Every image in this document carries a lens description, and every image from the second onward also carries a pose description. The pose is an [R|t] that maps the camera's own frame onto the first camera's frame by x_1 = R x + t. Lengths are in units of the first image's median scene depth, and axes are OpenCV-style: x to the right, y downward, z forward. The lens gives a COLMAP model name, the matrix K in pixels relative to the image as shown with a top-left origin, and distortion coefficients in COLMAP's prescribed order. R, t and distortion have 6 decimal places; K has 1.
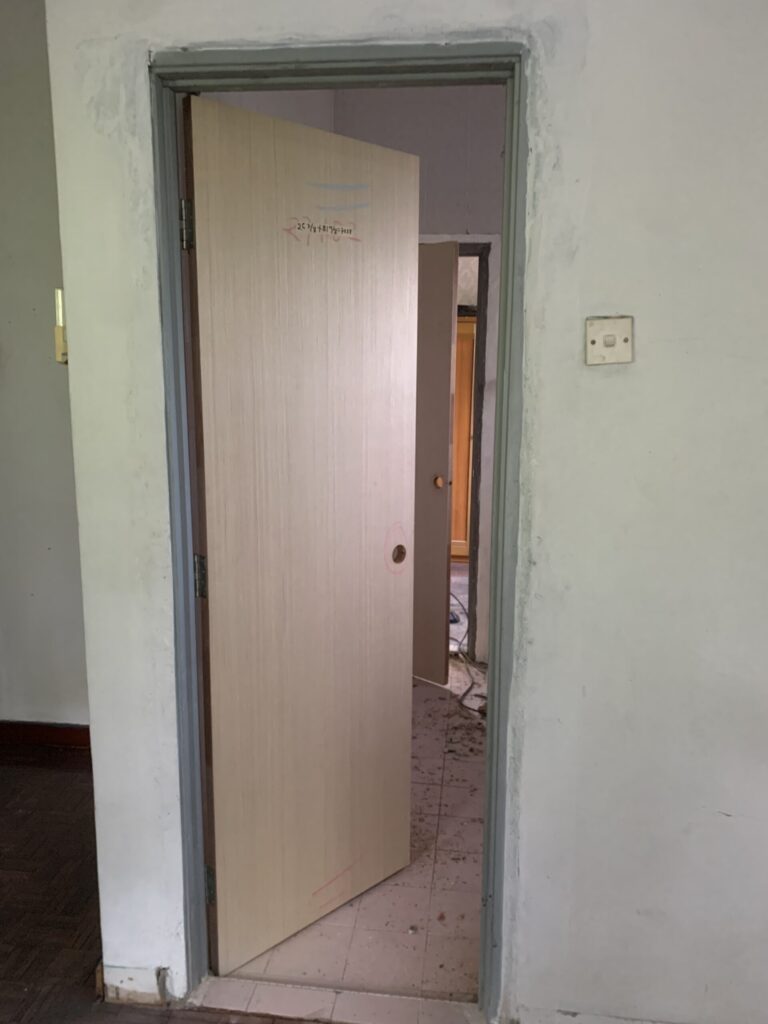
lens RADIAL K [[801.5, 0, 382.4], [0, 801.5, 507.6], [0, 0, 1]] dist [-0.000478, 0.007725]
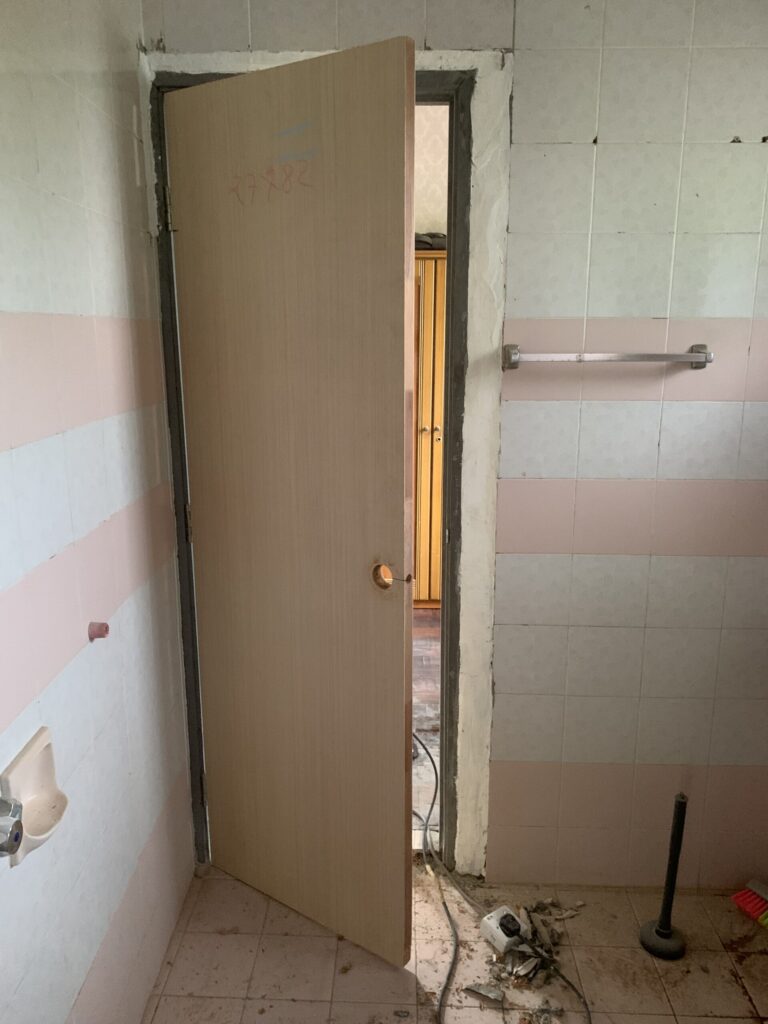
lens RADIAL K [[801.5, 0, 384.0], [0, 801.5, 517.0], [0, 0, 1]] dist [-0.000478, 0.007725]
pose [[0.995785, -0.032719, 0.085680, 0.029655], [0.027021, 0.997398, 0.066842, -0.094077], [-0.087644, -0.064246, 0.994078, 0.501534]]
